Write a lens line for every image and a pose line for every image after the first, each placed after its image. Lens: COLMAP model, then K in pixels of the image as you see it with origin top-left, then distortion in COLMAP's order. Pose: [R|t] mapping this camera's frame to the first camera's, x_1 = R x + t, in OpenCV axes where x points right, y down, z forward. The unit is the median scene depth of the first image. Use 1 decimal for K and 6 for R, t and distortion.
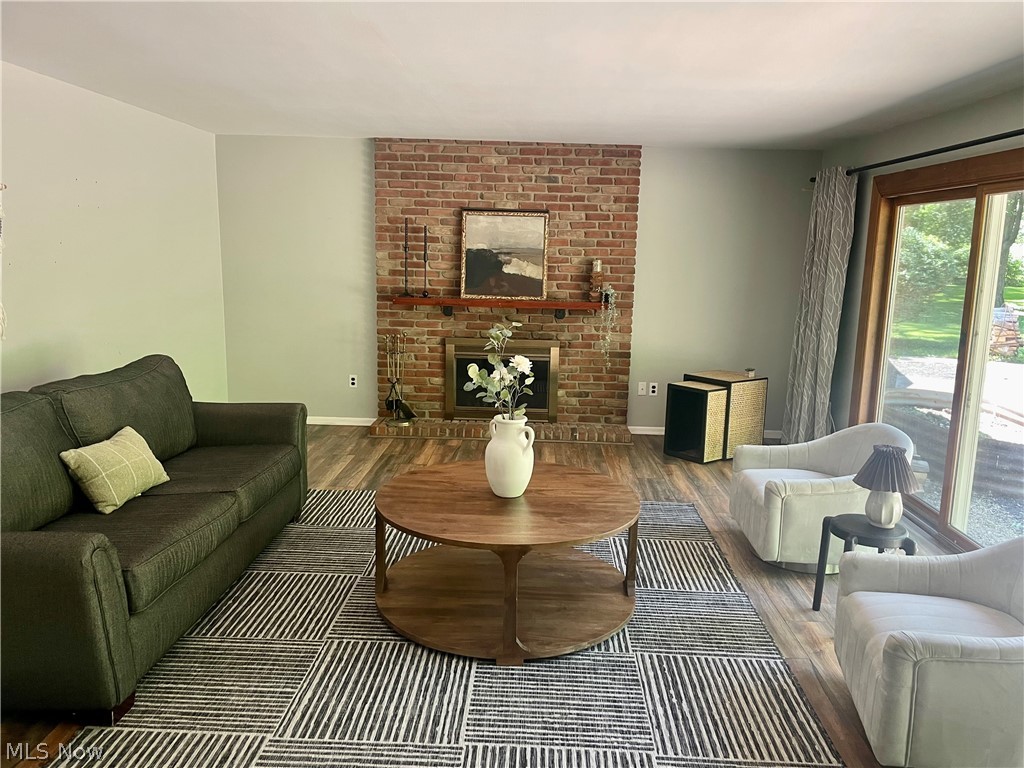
lens RADIAL K [[776.4, 0, 517.6], [0, 776.4, 384.7], [0, 0, 1]] dist [0.092013, -0.139949]
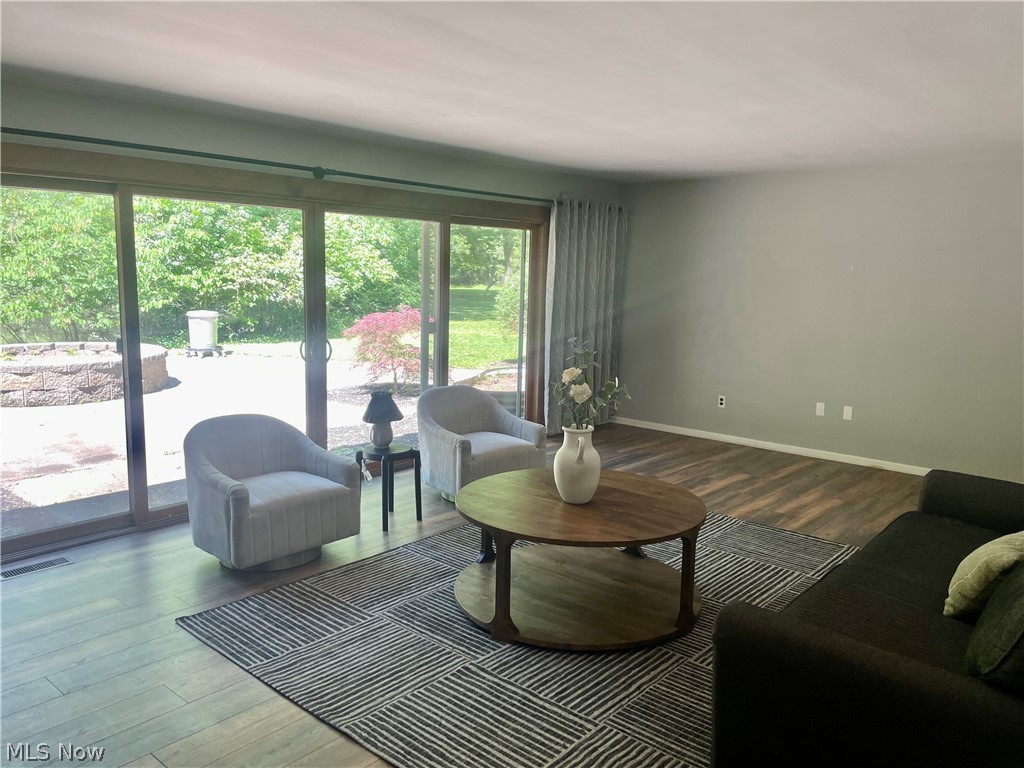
lens RADIAL K [[776.4, 0, 517.6], [0, 776.4, 384.7], [0, 0, 1]] dist [0.092013, -0.139949]
pose [[-0.776132, -0.134511, 0.616057, -0.624580], [0.067393, 0.953693, 0.293135, -0.348433], [-0.626959, 0.269029, -0.731126, 1.926948]]
